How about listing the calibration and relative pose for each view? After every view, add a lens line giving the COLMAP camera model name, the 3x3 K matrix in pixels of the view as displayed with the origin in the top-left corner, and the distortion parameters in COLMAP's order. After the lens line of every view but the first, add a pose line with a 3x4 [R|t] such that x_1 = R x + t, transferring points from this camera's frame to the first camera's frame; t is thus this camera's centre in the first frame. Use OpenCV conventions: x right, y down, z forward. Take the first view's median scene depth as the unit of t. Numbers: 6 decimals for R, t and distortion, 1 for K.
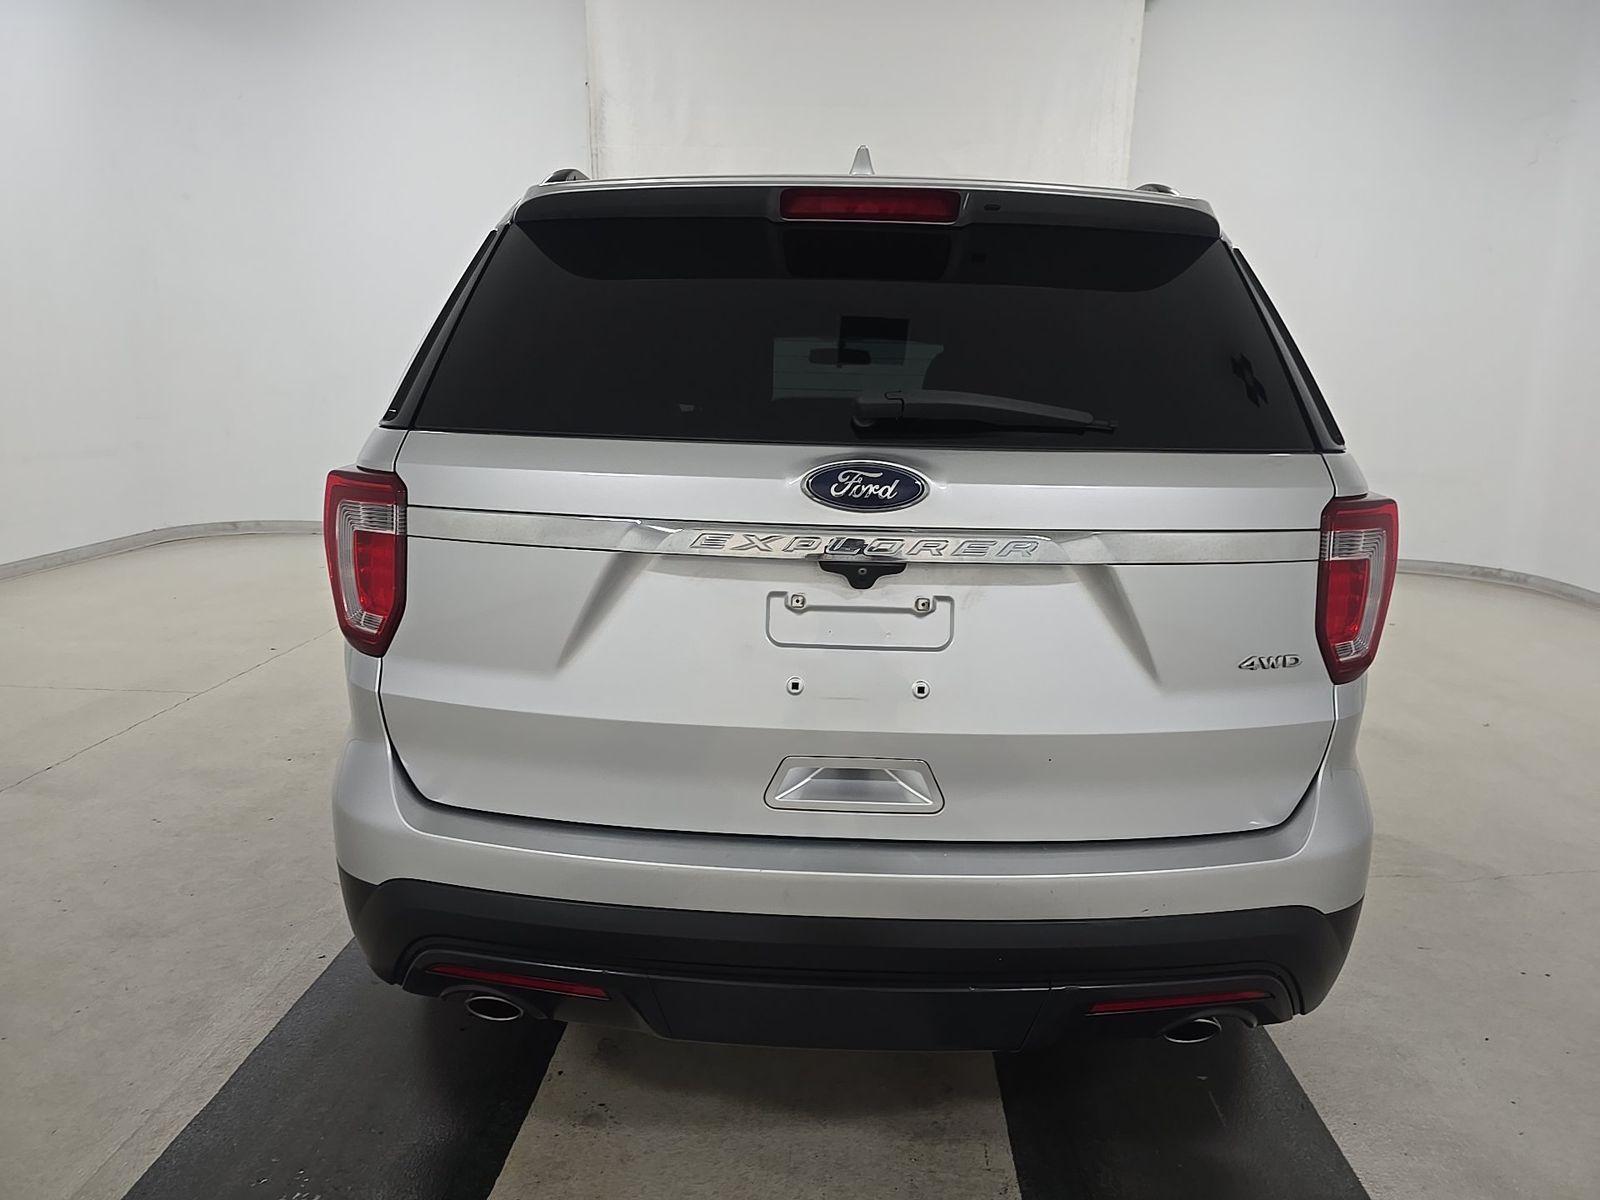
lens RADIAL K [[1081.0, 0, 800.0], [0, 1081.0, 600.0], [0, 0, 1]] dist [0.016735, -0.002281]
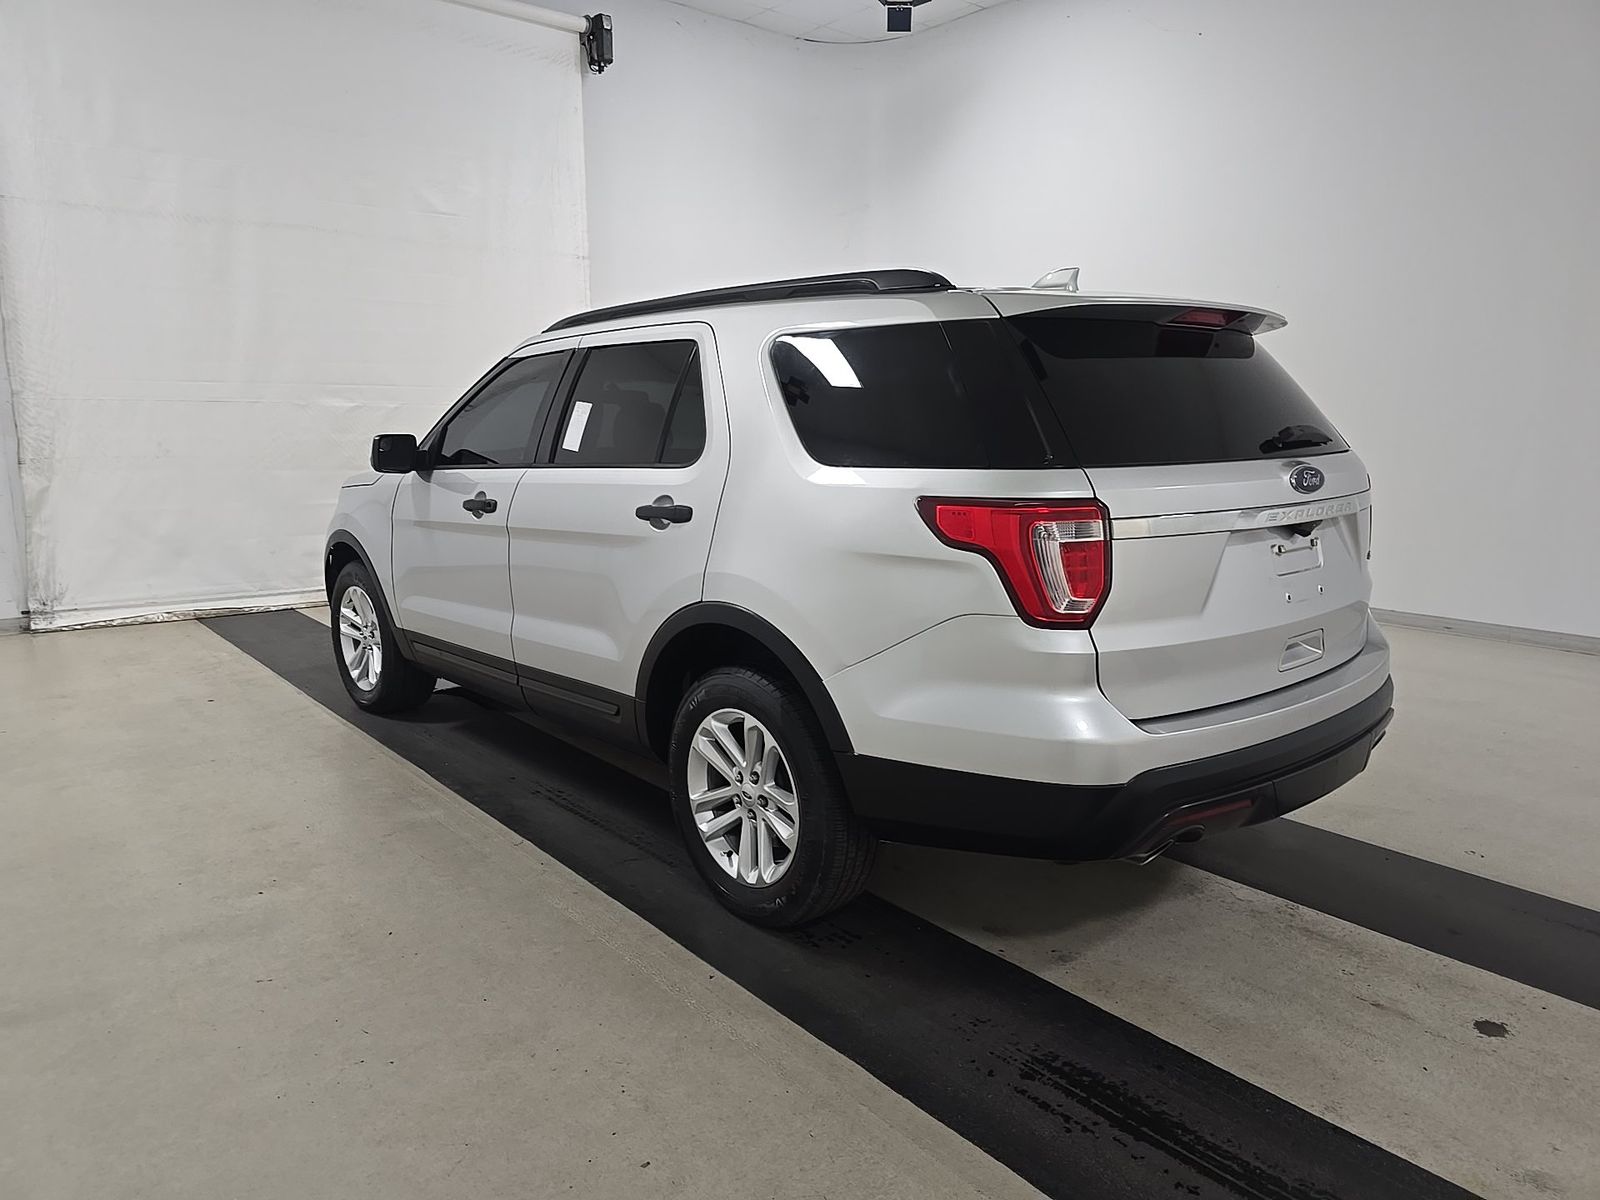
lens RADIAL K [[1081.0, 0, 800.0], [0, 1081.0, 600.0], [0, 0, 1]] dist [0.016735, -0.002281]
pose [[0.735798, -0.143693, 0.661781, -1.306786], [0.157180, 0.986780, 0.039500, -0.081725], [-0.658707, 0.074955, 0.748656, 0.154644]]
